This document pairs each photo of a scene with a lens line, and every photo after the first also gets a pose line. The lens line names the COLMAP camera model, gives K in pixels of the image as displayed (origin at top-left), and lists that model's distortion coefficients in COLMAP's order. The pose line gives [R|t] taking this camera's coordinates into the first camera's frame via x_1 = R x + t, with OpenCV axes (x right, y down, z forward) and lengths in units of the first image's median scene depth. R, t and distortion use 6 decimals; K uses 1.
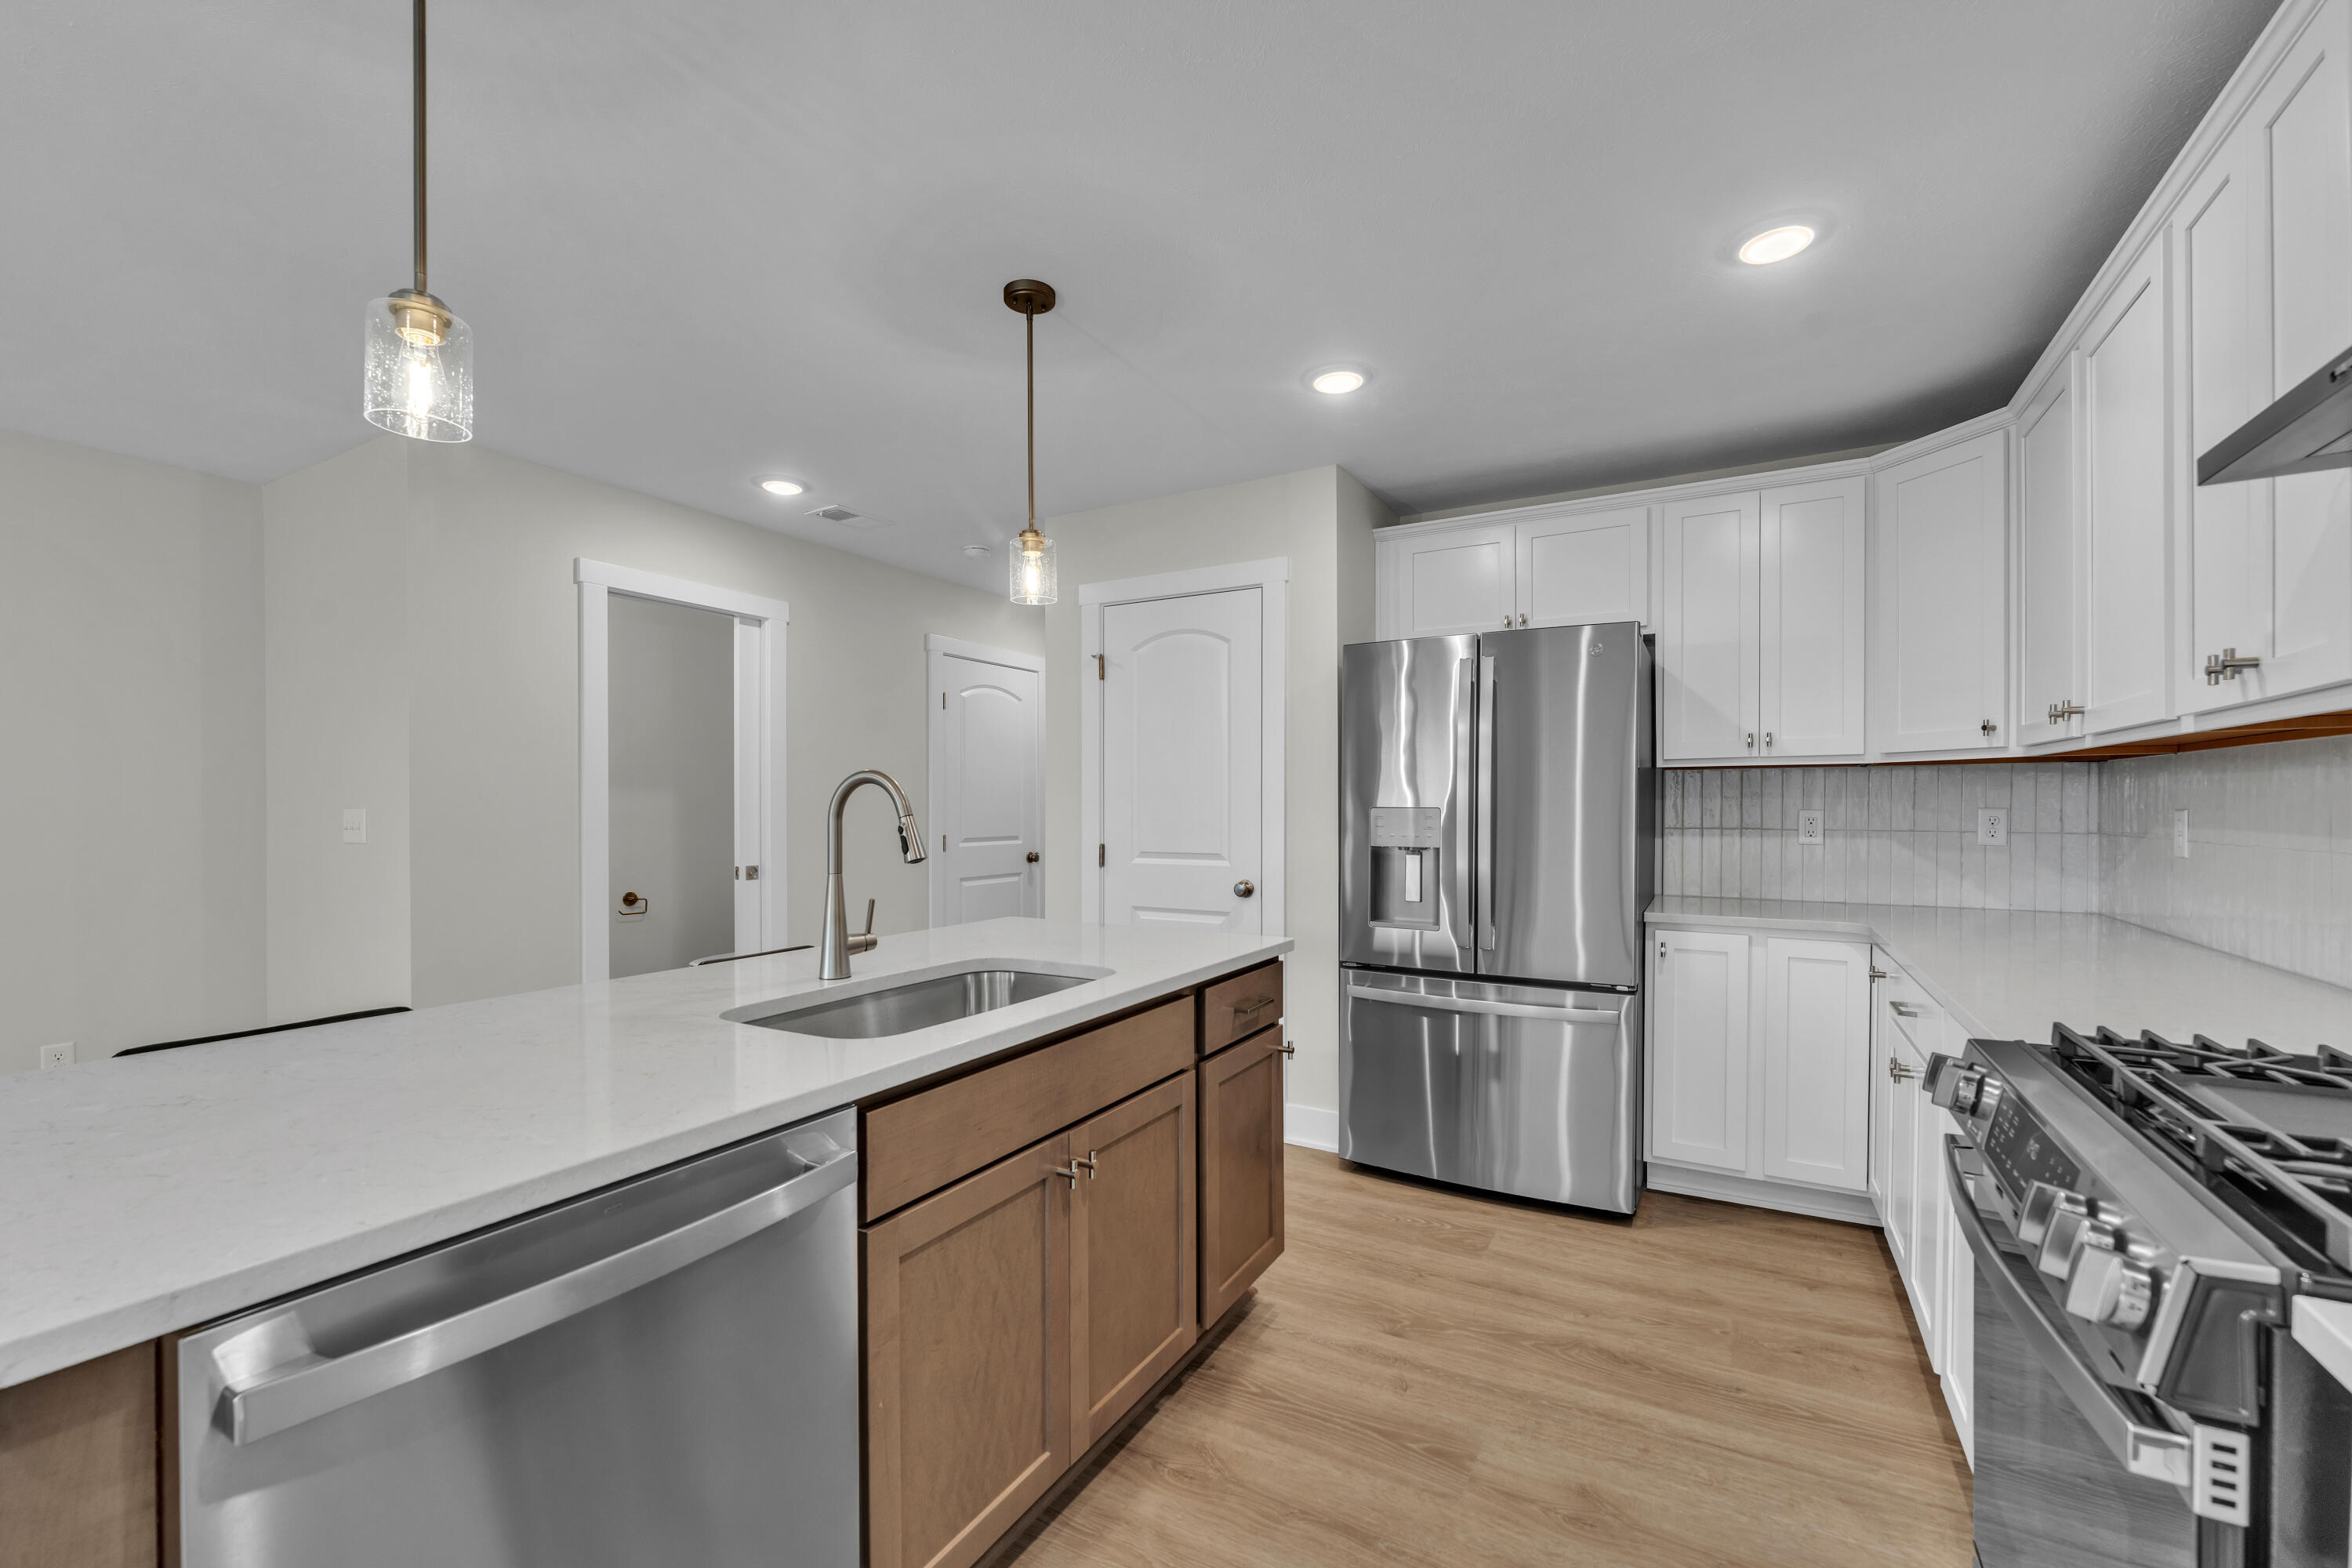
lens RADIAL K [[958.0, 0, 1173.0], [0, 958.0, 779.2], [0, 0, 1]] dist [0.003605, -0.000798]
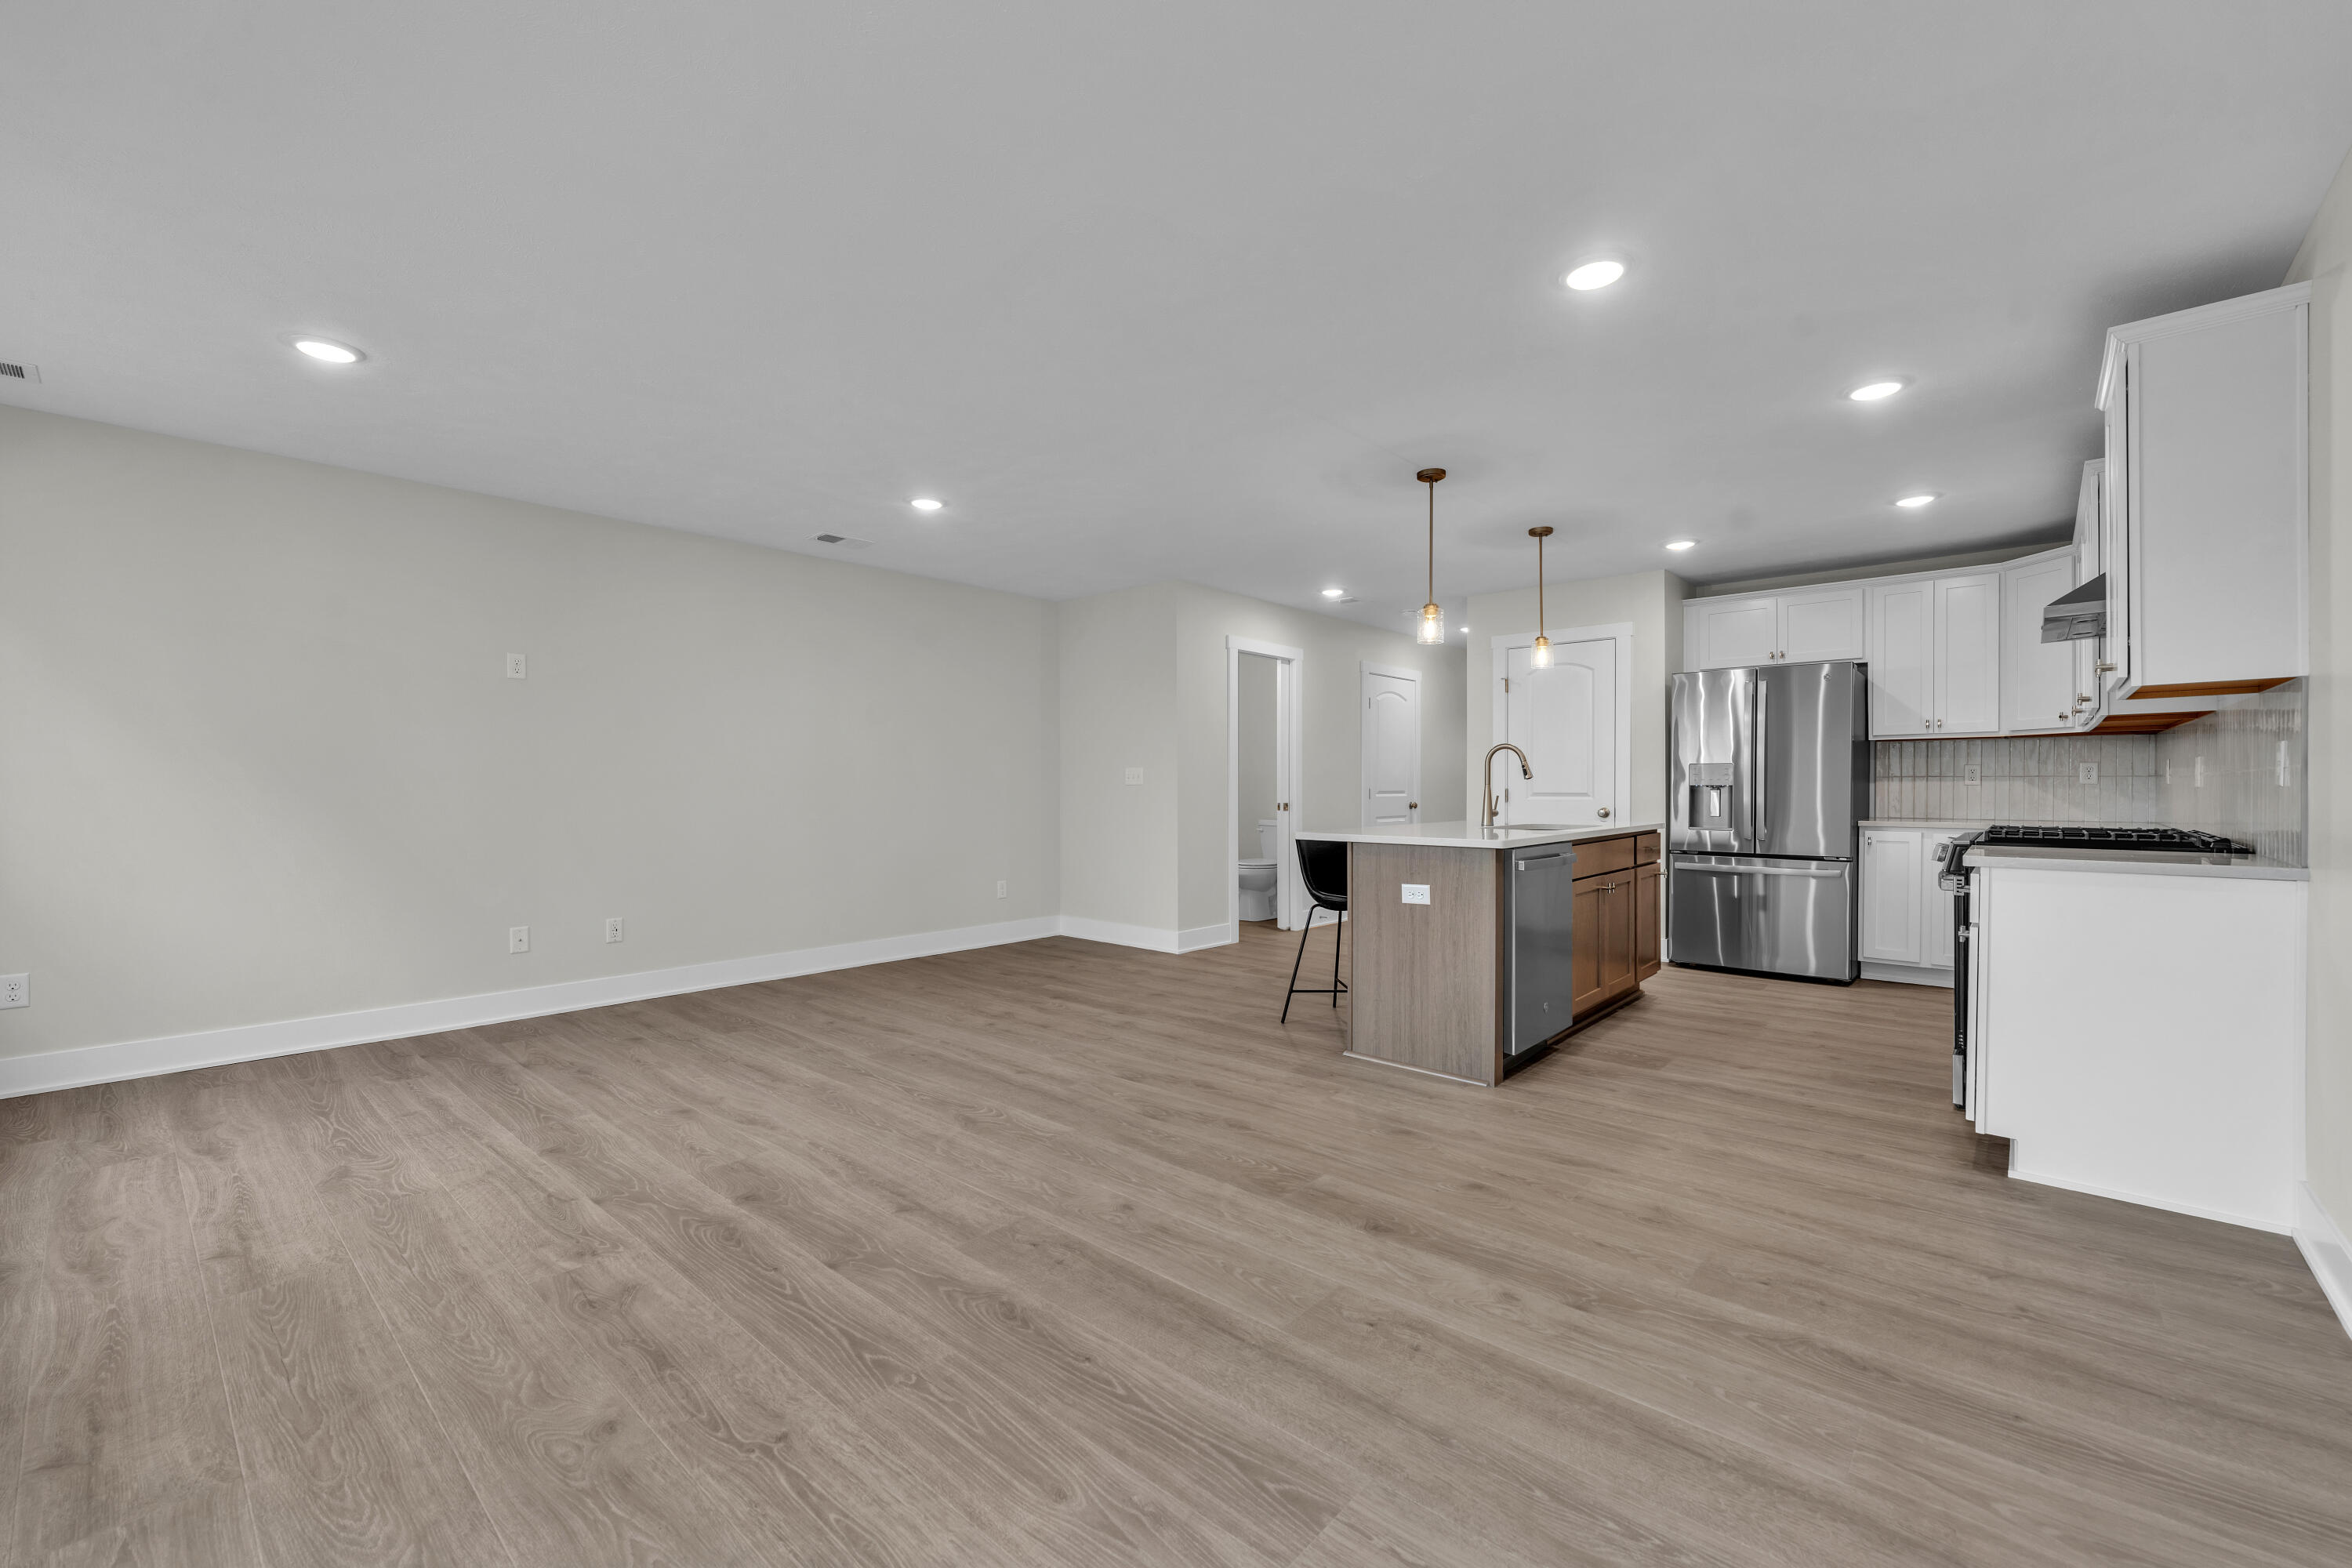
lens RADIAL K [[958.0, 0, 1173.0], [0, 958.0, 779.2], [0, 0, 1]] dist [0.003605, -0.000798]
pose [[0.980064, -0.002412, -0.198667, -0.381876], [0.006281, 0.999803, 0.018847, 0.017606], [0.198583, -0.019719, 0.979886, -0.951783]]
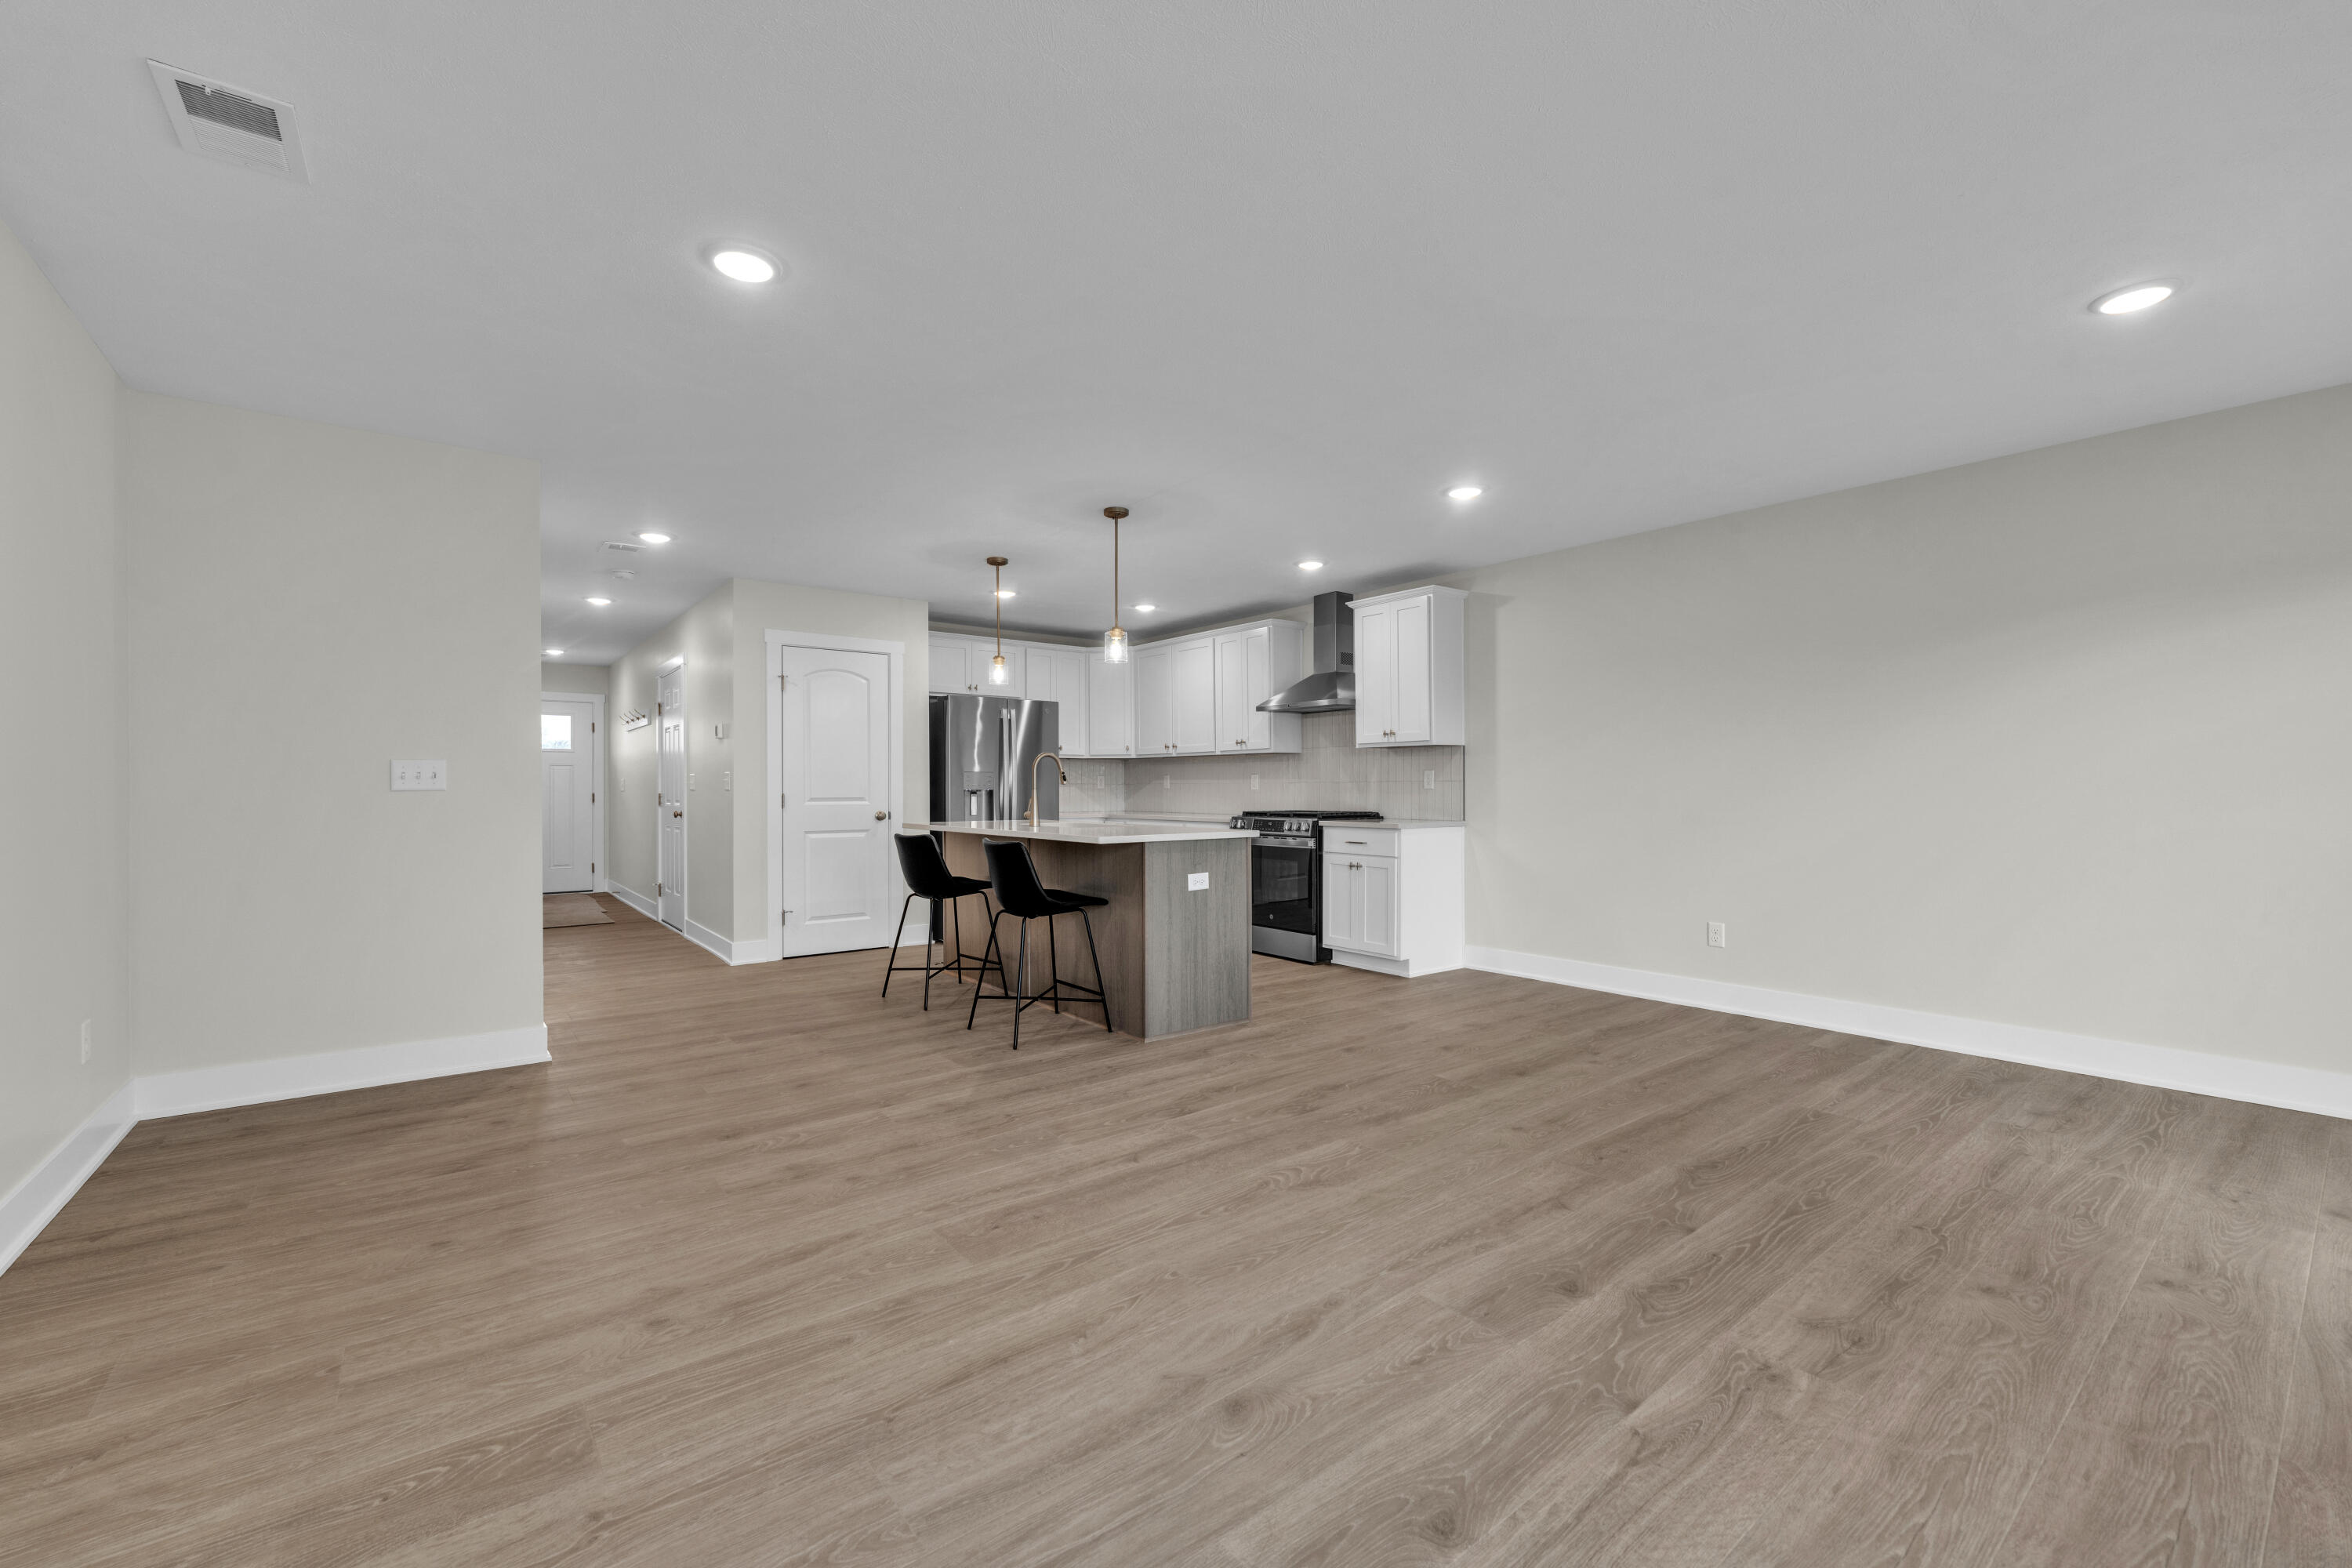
lens RADIAL K [[958.0, 0, 1173.0], [0, 958.0, 779.2], [0, 0, 1]] dist [0.003605, -0.000798]
pose [[0.362446, 0.009157, 0.931960, -1.600395], [-0.022099, 0.999755, -0.001229, 0.036390], [-0.931743, -0.020150, 0.362560, -0.224490]]
